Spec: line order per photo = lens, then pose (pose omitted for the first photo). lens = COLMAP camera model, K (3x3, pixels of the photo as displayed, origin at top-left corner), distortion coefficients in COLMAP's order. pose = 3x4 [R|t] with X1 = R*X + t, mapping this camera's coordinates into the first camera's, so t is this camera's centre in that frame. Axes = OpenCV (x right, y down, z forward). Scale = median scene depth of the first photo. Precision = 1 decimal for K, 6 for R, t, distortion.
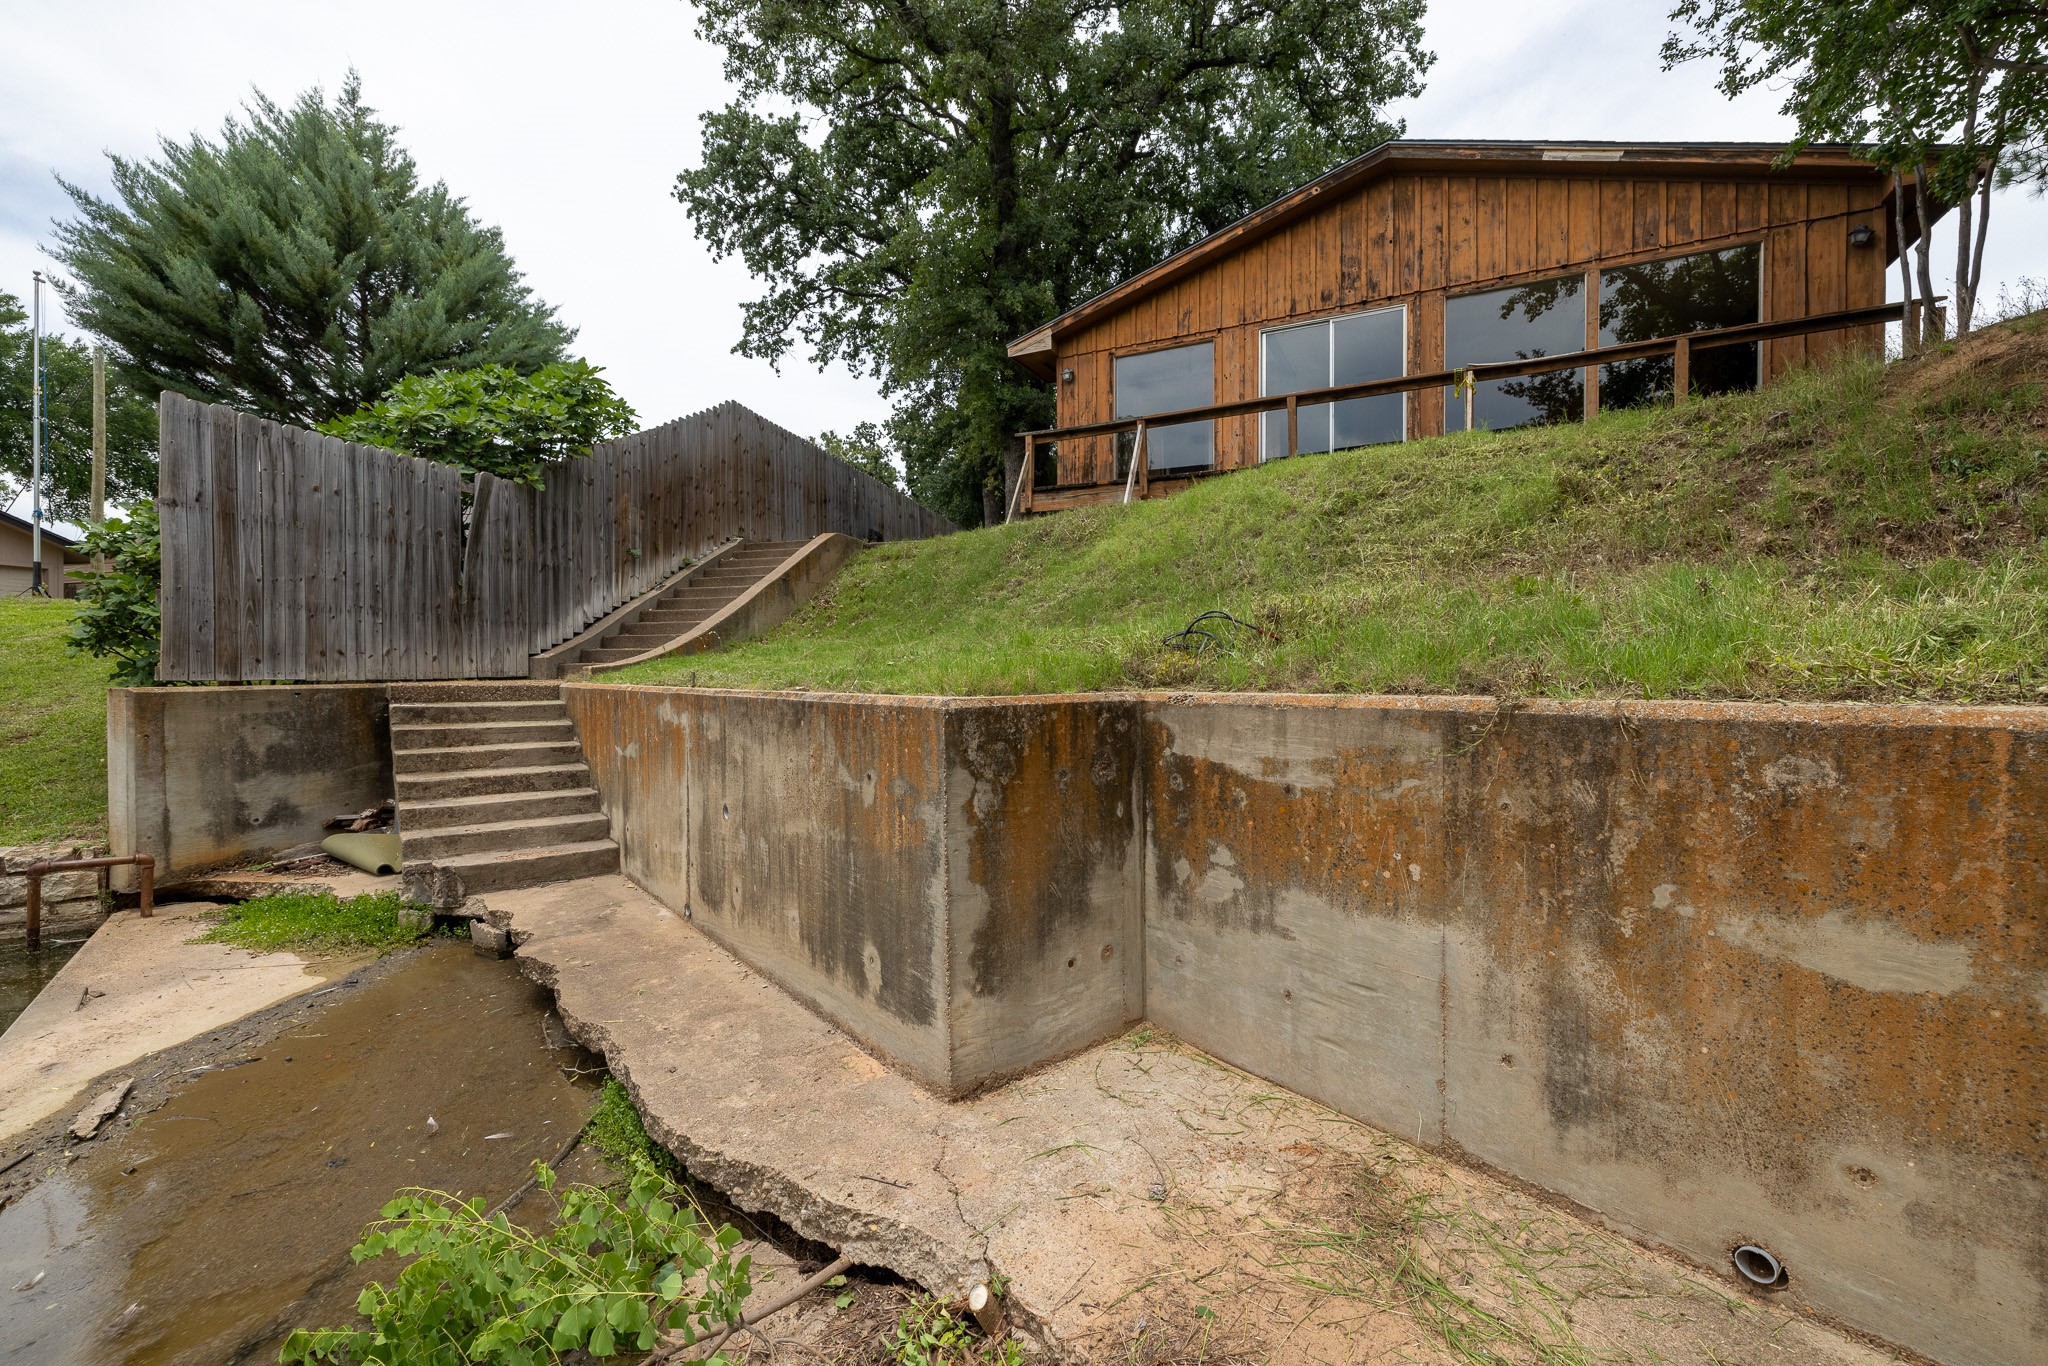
lens RADIAL K [[854.7, 0, 1020.5], [0, 854.7, 680.7], [0, 0, 1]] dist [-0.000879, 0.000108]
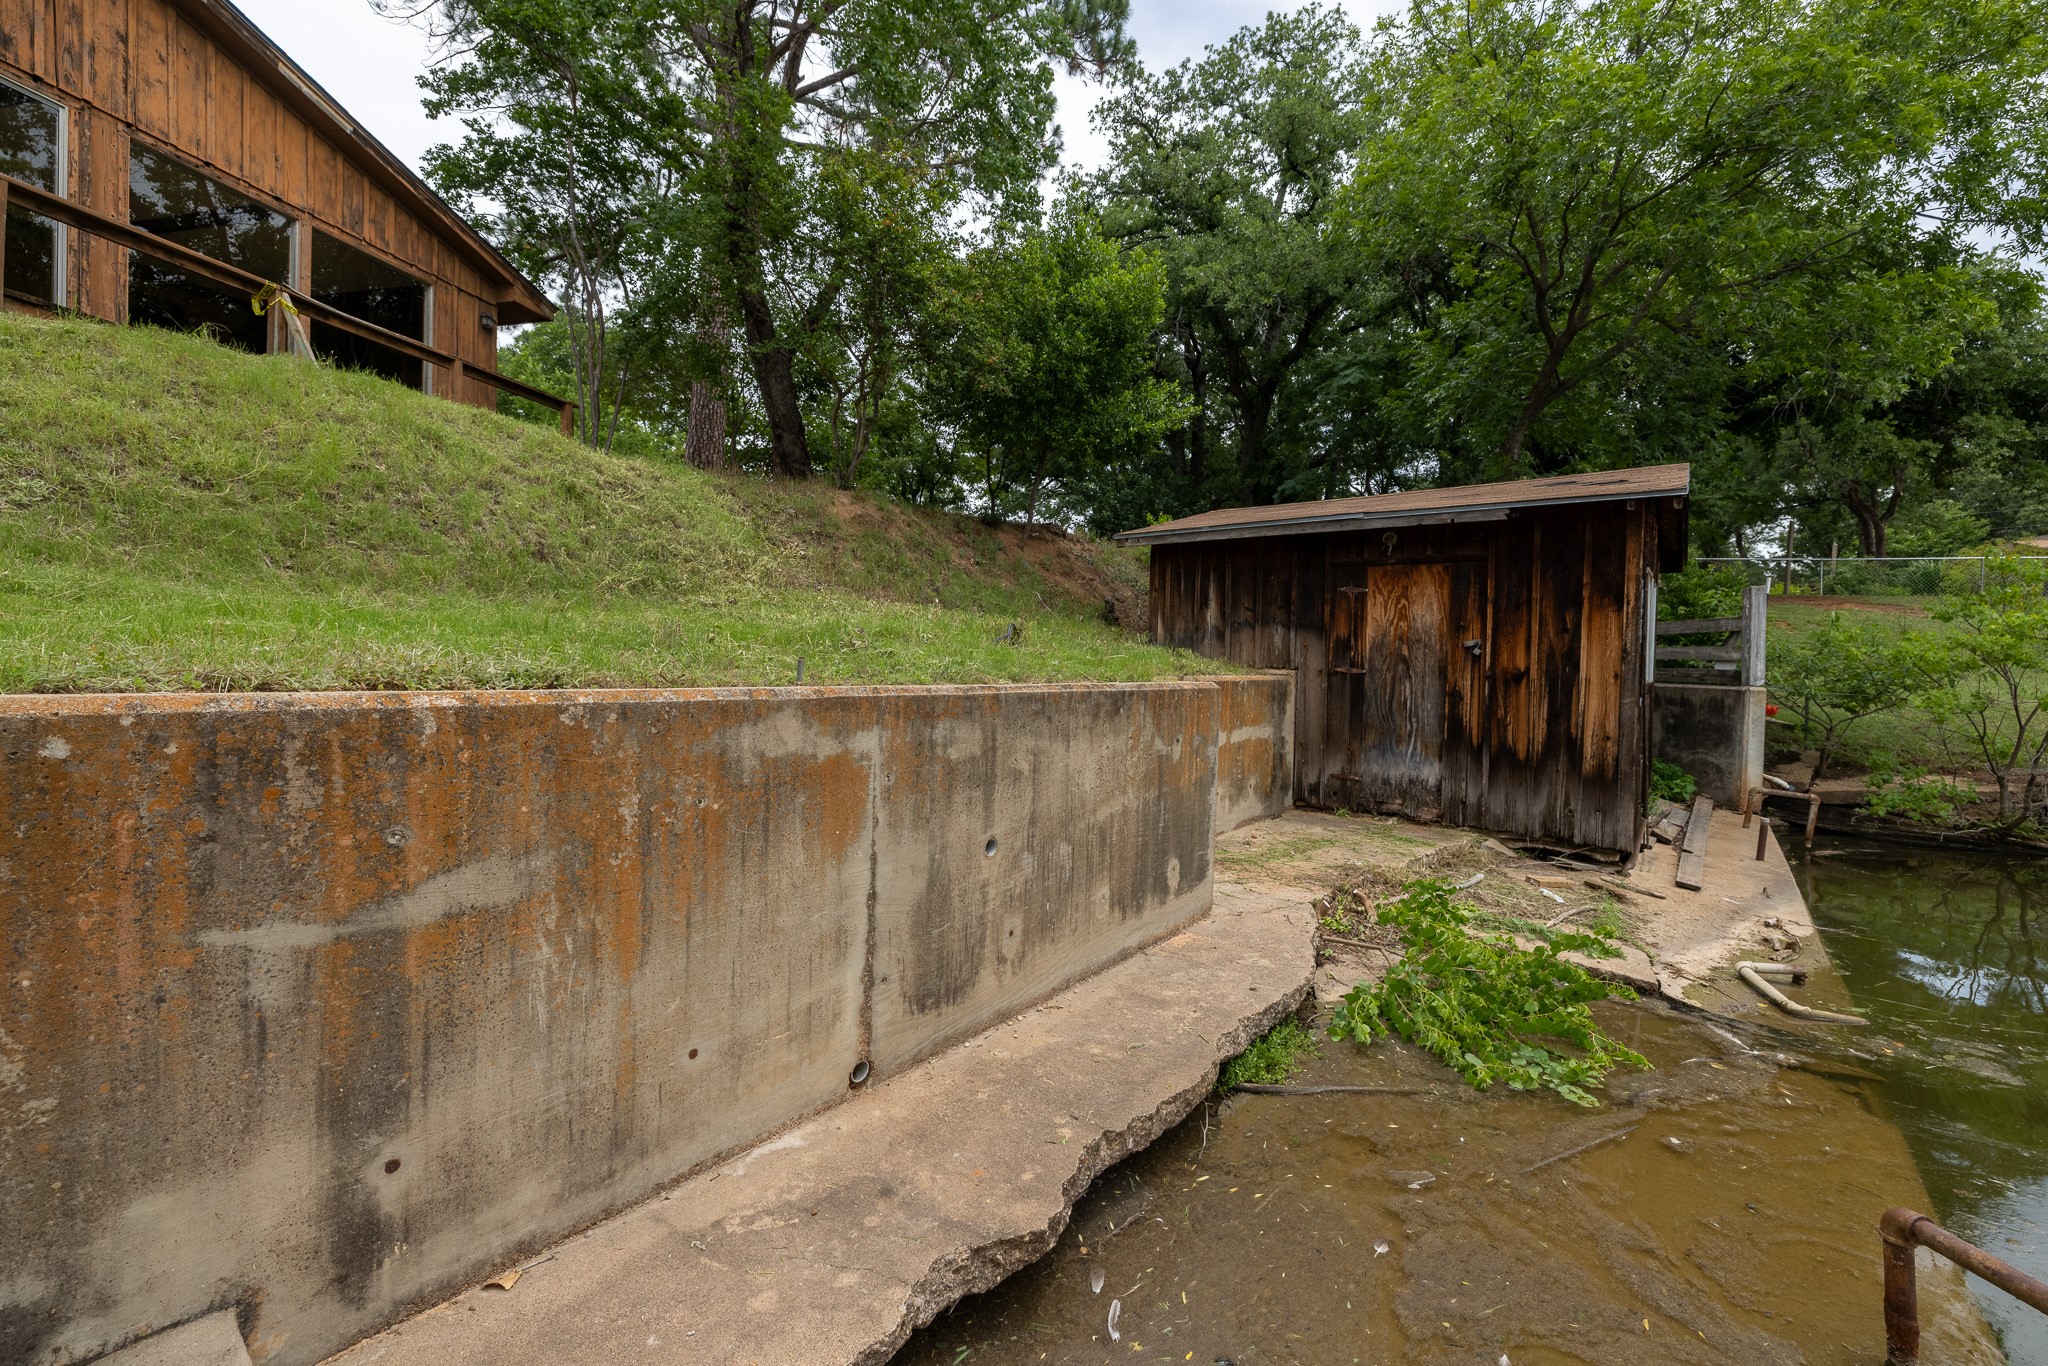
lens RADIAL K [[853.7, 0, 1016.6], [0, 853.7, 674.7], [0, 0, 1]] dist [0.000540, 0.000475]
pose [[-0.230641, -0.014515, 0.972931, -1.384514], [-0.008417, 0.999881, 0.012922, -0.011264], [-0.973002, -0.005209, -0.230736, 1.471924]]
